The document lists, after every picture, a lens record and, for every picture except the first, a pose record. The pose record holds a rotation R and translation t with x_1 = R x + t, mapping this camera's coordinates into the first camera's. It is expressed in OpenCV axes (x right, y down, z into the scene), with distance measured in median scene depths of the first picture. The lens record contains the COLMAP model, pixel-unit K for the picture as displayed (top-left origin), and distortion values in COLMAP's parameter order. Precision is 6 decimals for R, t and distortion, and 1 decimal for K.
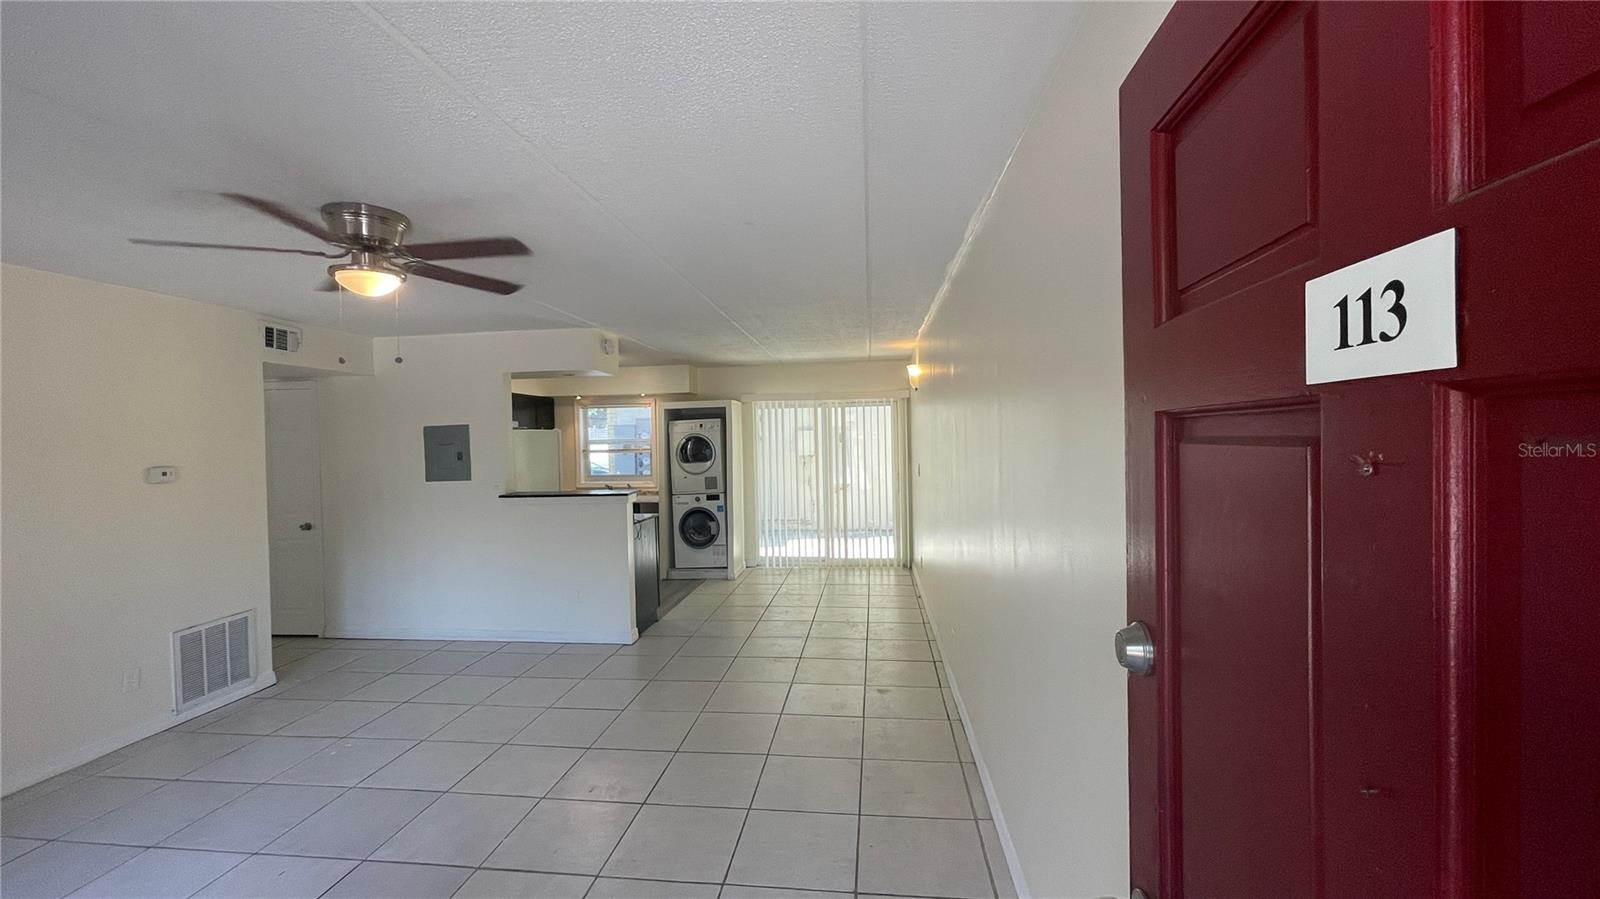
lens RADIAL K [[646.1, 0, 795.2], [0, 646.1, 444.2], [0, 0, 1]] dist [0.002104, 0.000116]
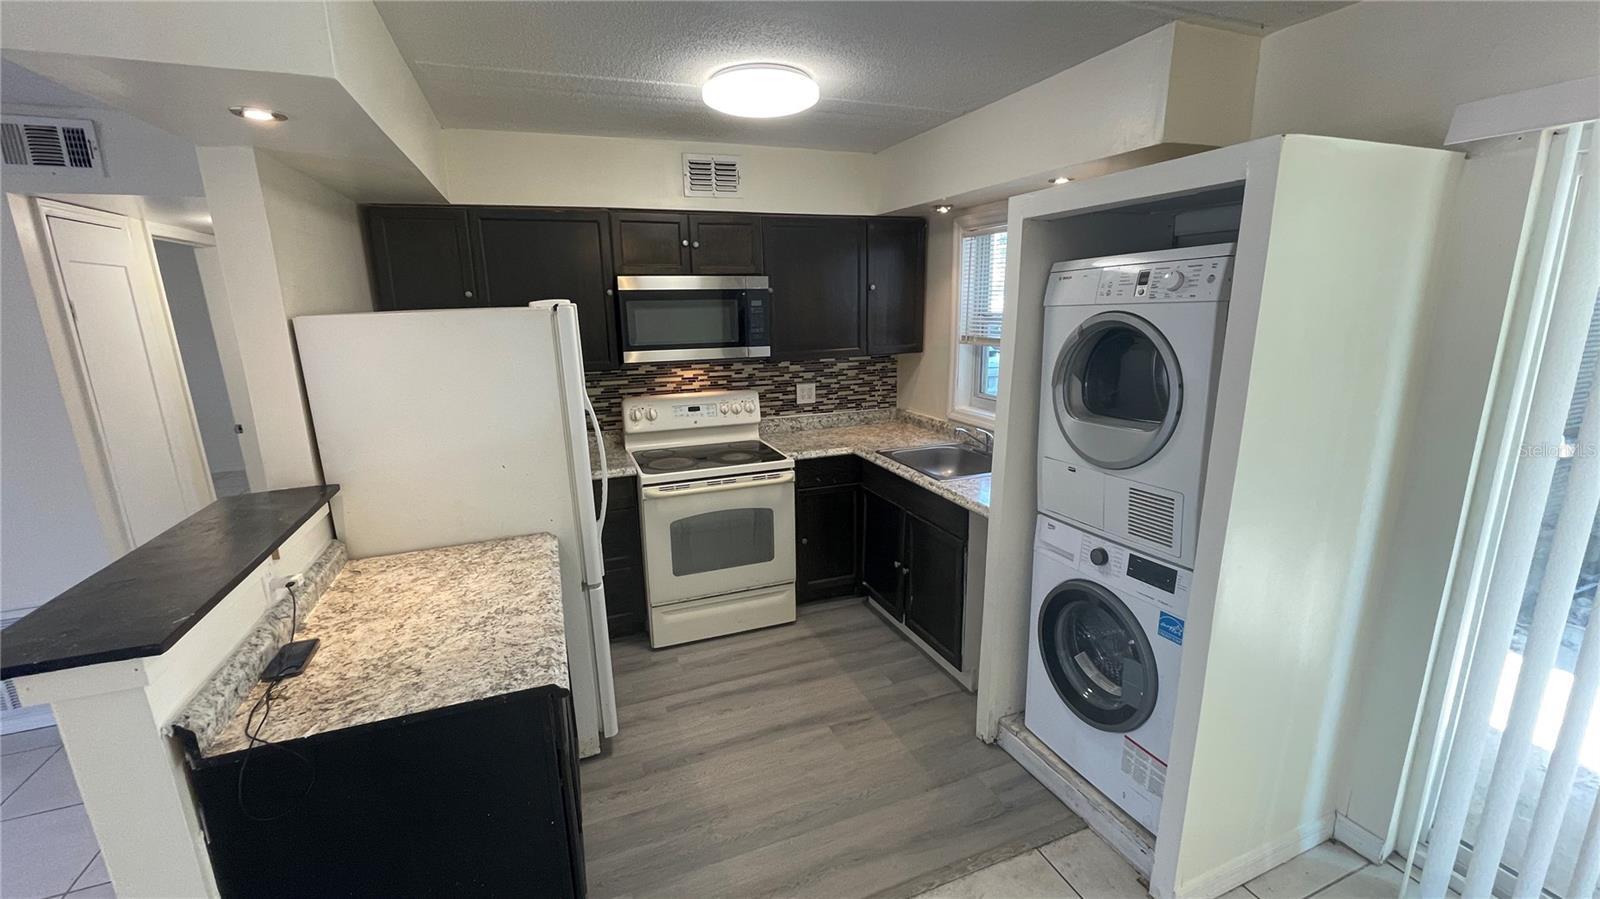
lens RADIAL K [[647.8, 0, 796.7], [0, 647.8, 449.4], [0, 0, 1]] dist [0.001133, 0.000064]
pose [[0.468166, 0.213252, -0.857522, 0.015073], [0.005398, 0.969734, 0.244105, -0.028161], [0.883624, -0.118911, 0.452845, 0.809547]]
